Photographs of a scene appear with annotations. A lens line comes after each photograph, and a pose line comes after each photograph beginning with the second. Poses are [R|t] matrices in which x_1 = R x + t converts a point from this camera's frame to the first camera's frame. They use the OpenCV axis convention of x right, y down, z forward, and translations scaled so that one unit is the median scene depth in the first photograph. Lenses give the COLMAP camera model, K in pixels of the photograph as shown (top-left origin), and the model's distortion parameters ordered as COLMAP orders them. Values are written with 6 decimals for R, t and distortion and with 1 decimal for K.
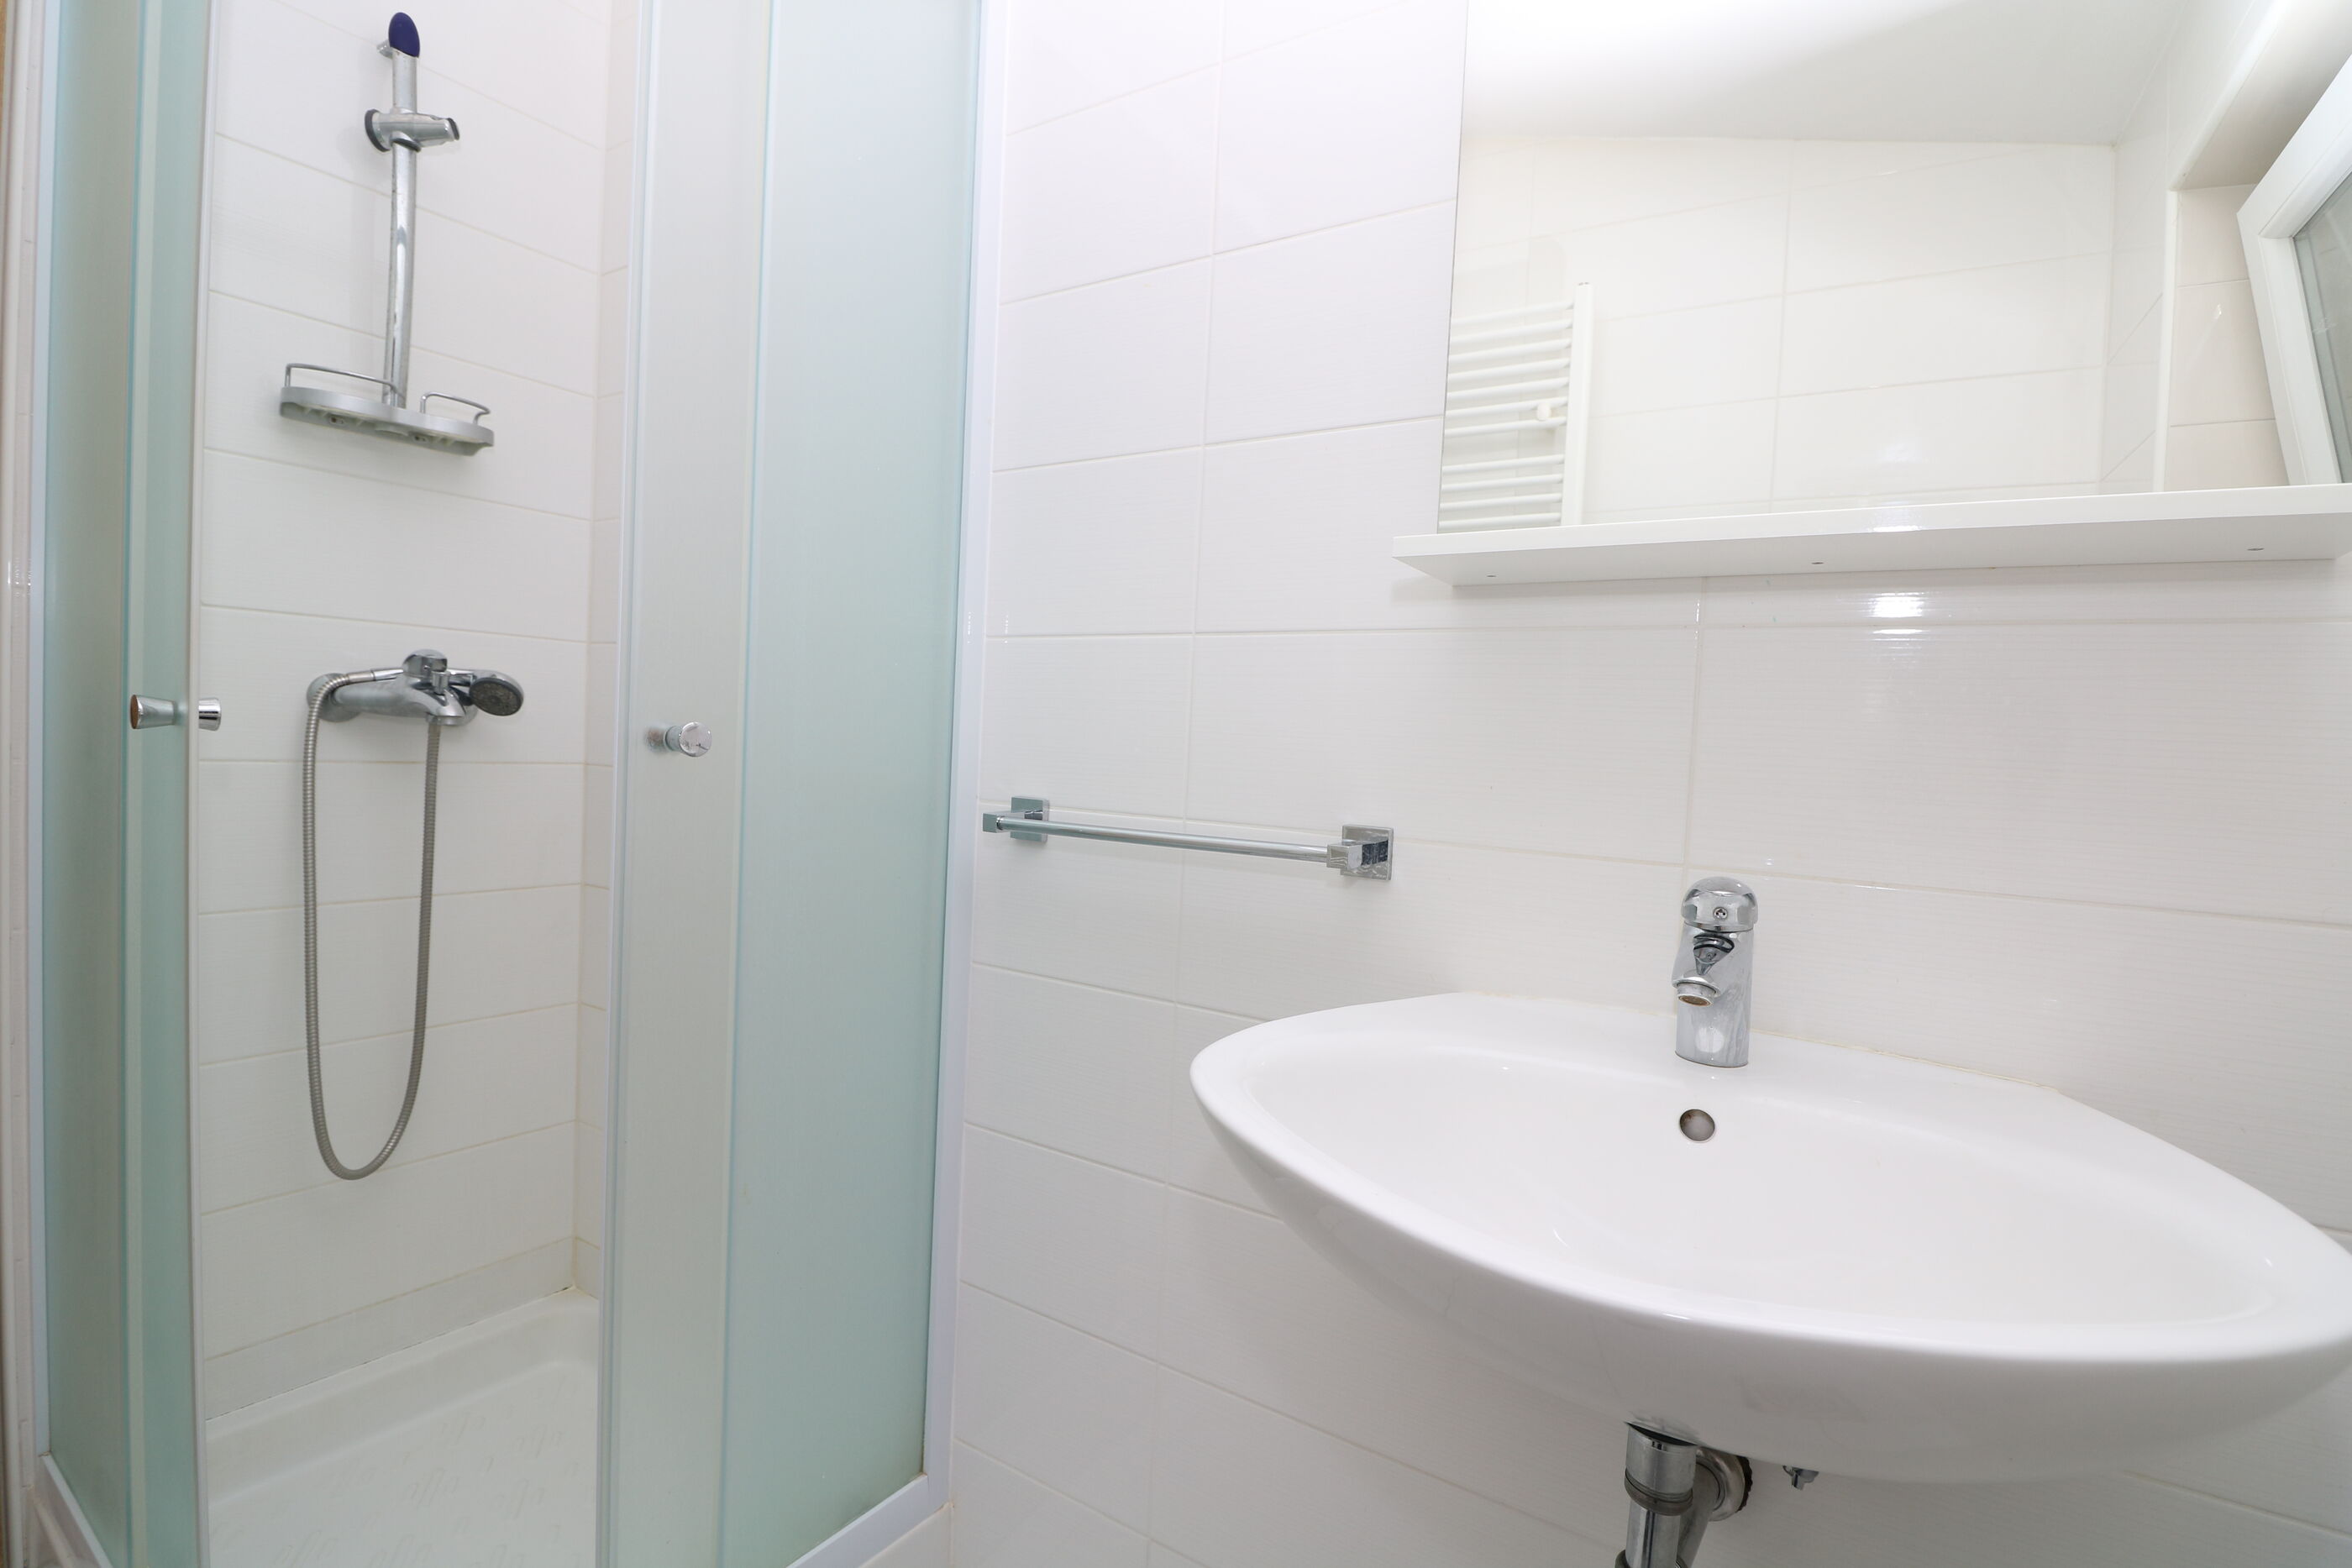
lens RADIAL K [[1102.7, 0, 1176.4], [0, 1102.7, 777.6], [0, 0, 1]] dist [-0.013885, -0.006847]
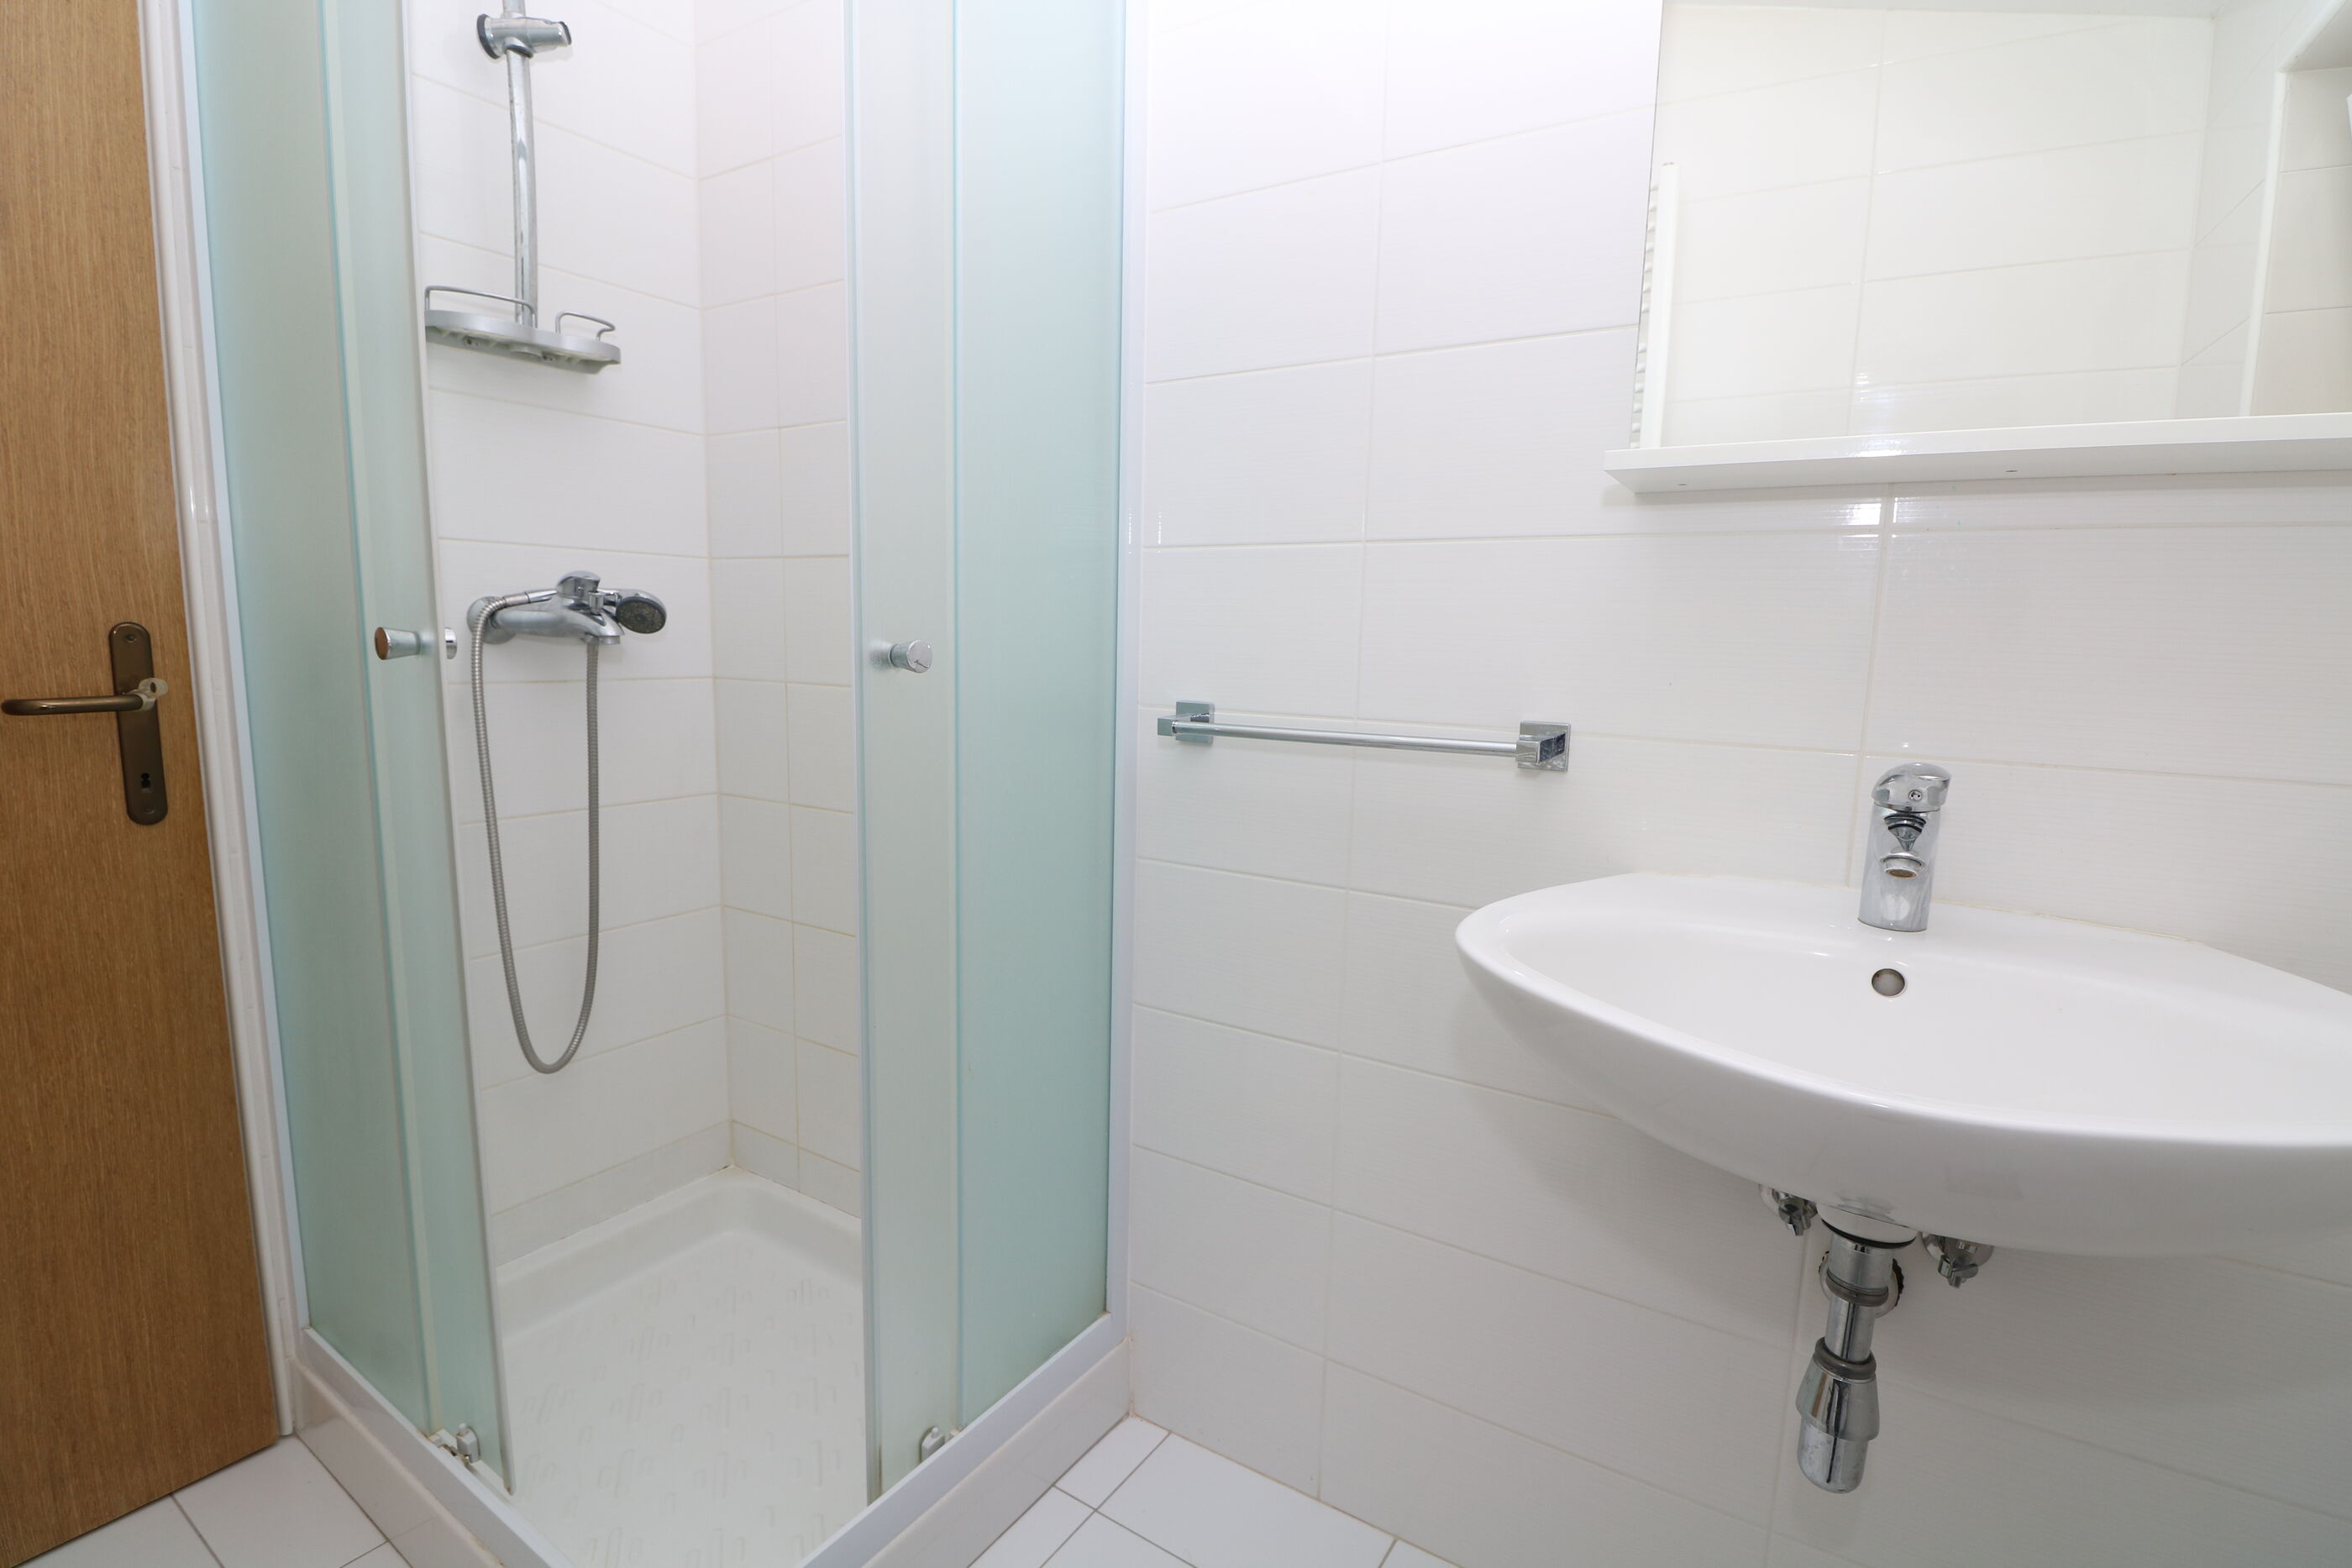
lens RADIAL K [[1102.7, 0, 1177.0], [0, 1102.7, 784.8], [0, 0, 1]] dist [-0.013885, -0.006847]
pose [[0.999688, -0.024412, 0.005364, -0.157864], [0.023730, 0.994403, 0.102954, -0.011623], [-0.007847, -0.102795, 0.994672, -0.058743]]
